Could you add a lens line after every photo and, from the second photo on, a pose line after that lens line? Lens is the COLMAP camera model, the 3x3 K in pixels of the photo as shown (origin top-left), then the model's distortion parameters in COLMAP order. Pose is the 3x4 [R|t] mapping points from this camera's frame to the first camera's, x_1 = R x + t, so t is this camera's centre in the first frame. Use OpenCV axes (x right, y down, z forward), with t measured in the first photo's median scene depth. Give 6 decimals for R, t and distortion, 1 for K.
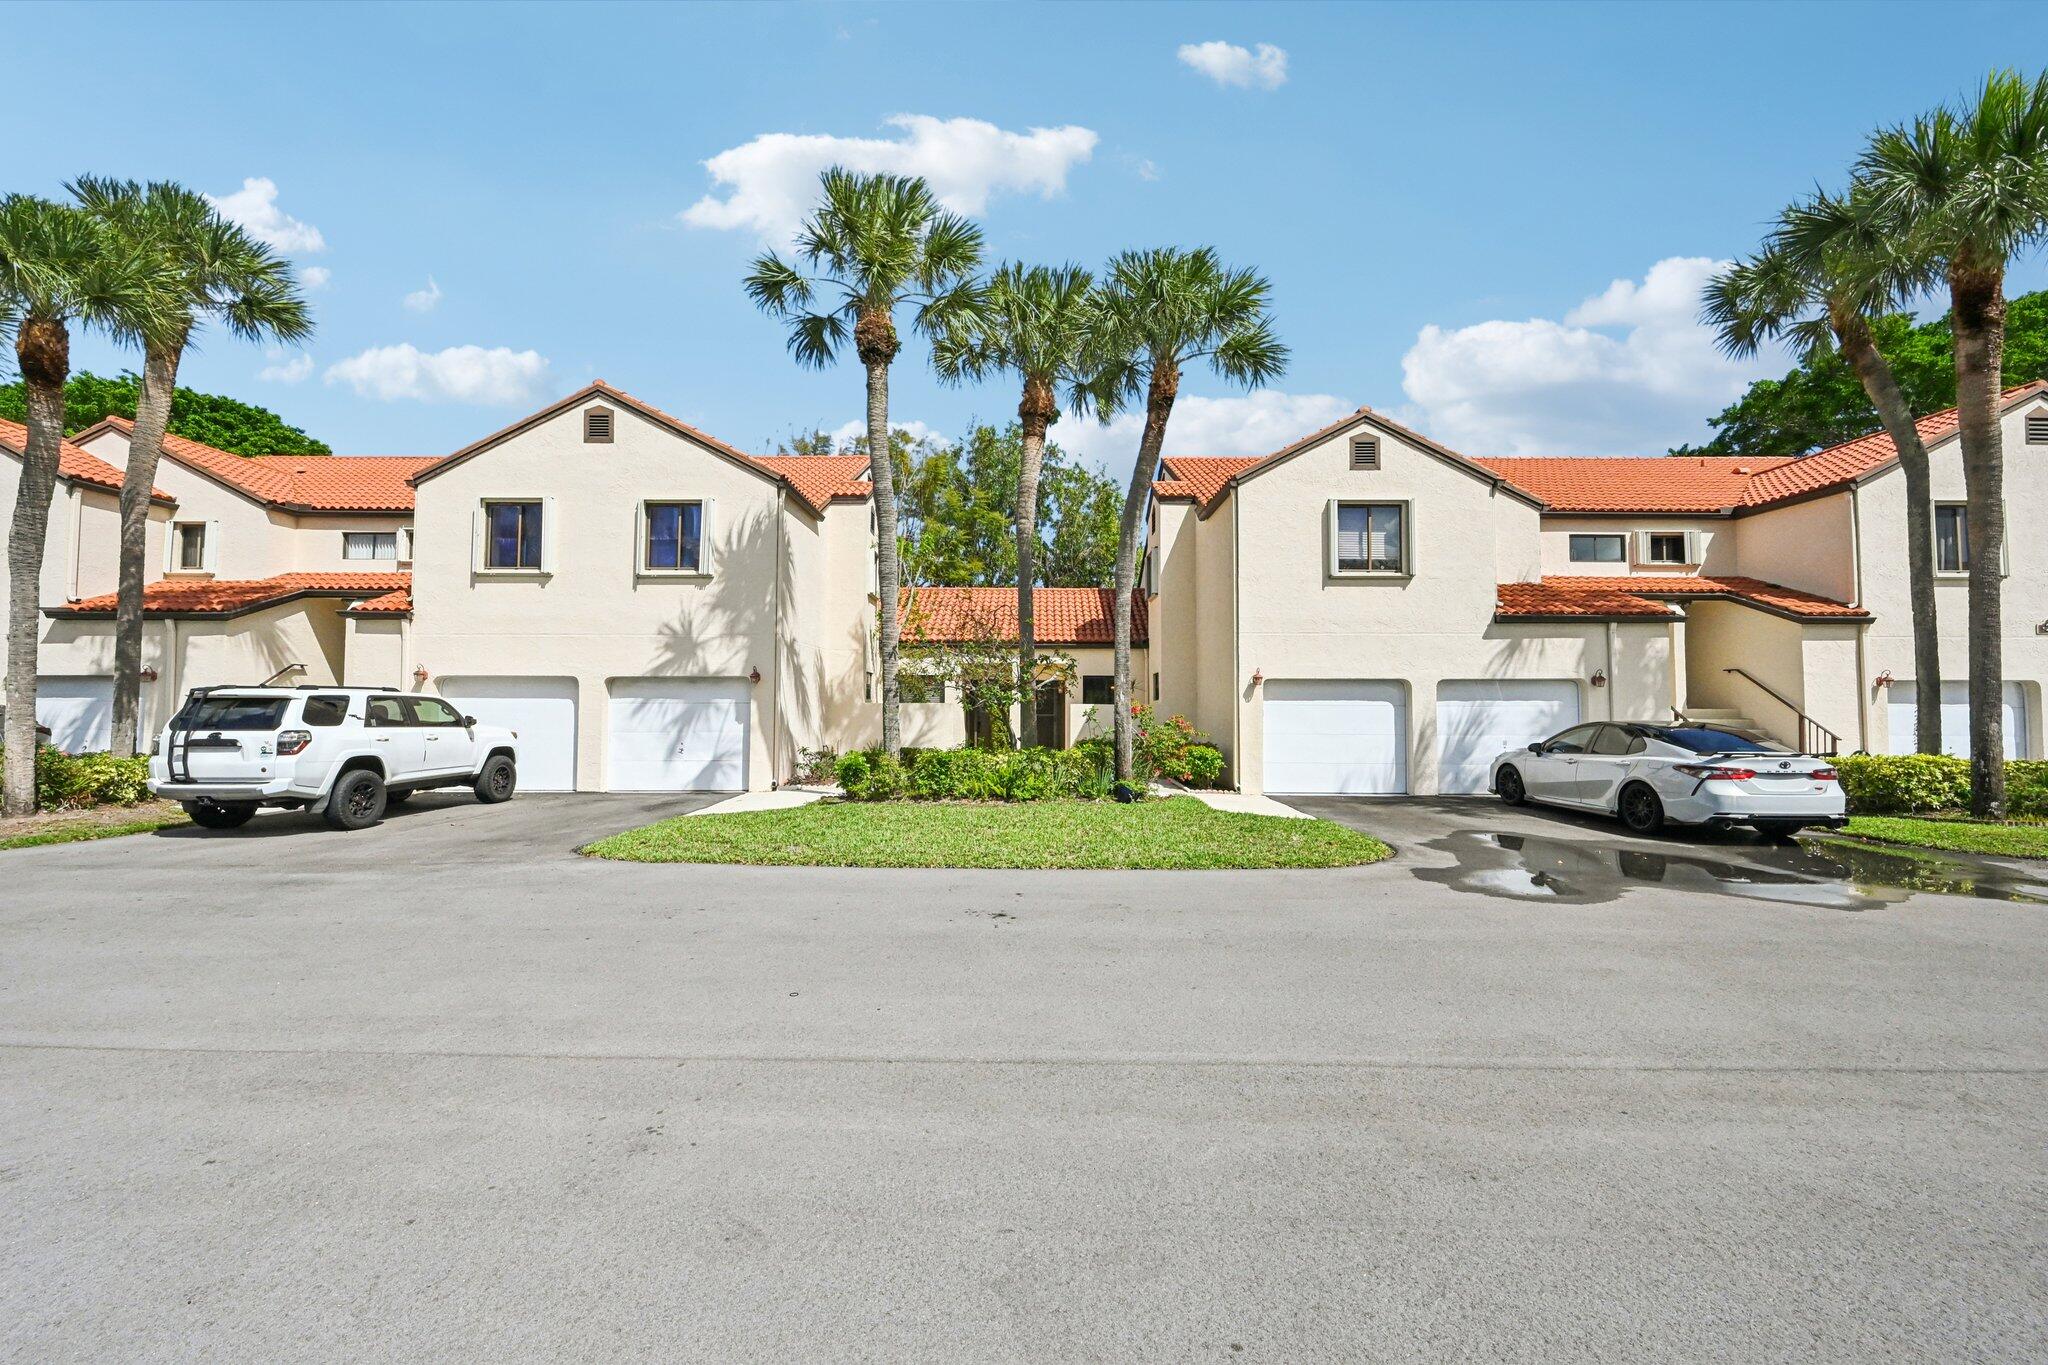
lens RADIAL K [[808.6, 0, 1025.3], [0, 808.6, 667.2], [0, 0, 1]] dist [-0.001602, 0.000003]
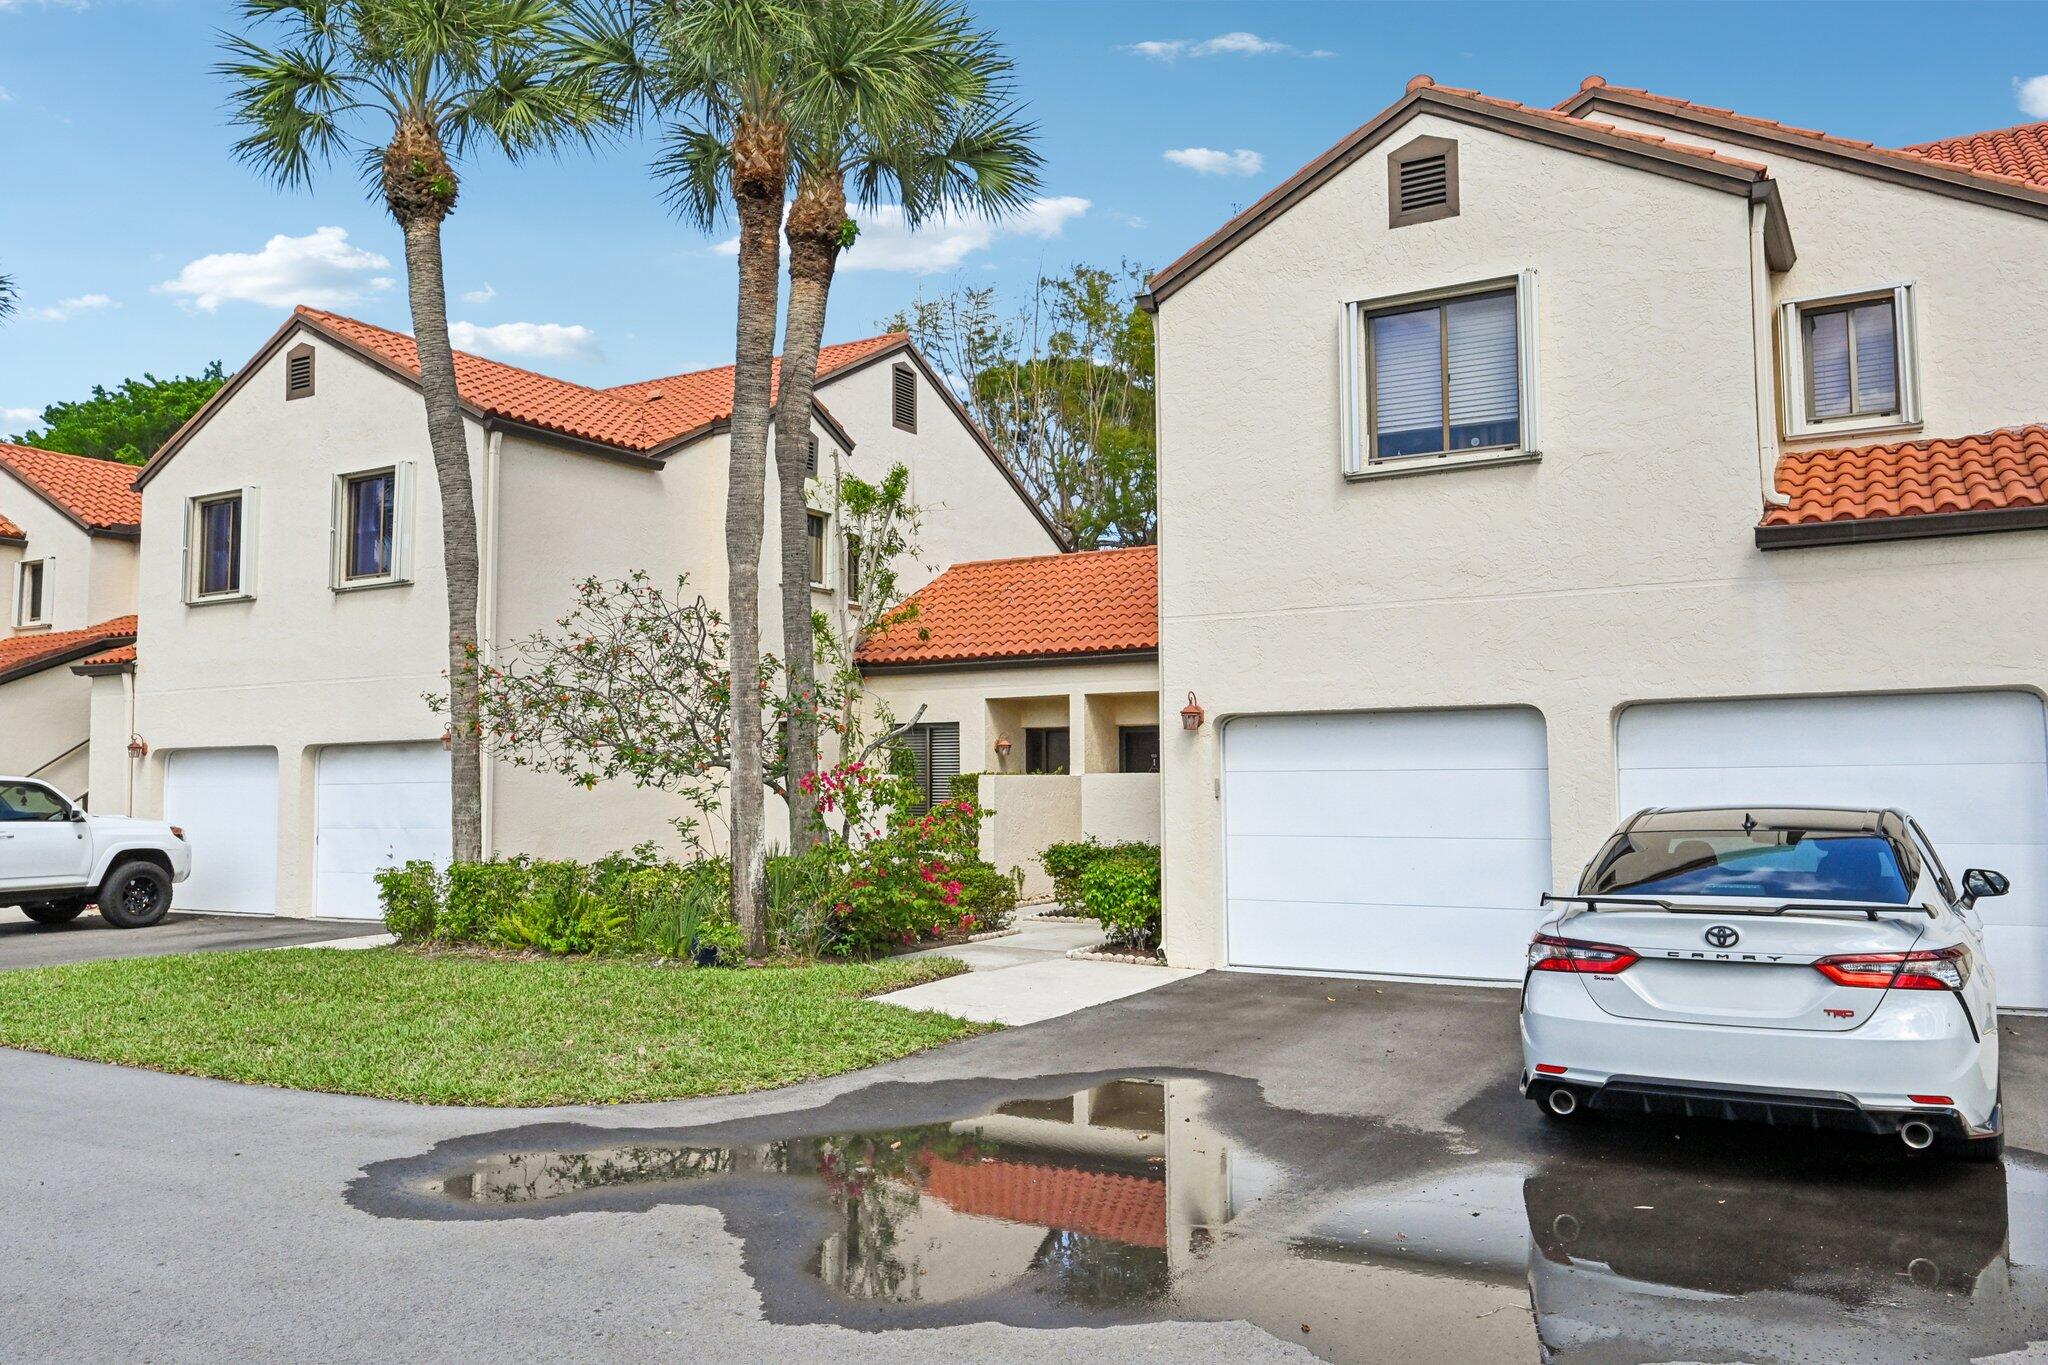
lens RADIAL K [[1521.4, 0, 1026.0], [0, 1521.4, 672.9], [0, 0, 1]] dist [0.004487, 0.002257]
pose [[0.874742, -0.048231, -0.482182, 0.614434], [0.040266, 0.998828, -0.026861, 0.010240], [0.482912, 0.004080, 0.875659, 0.185186]]
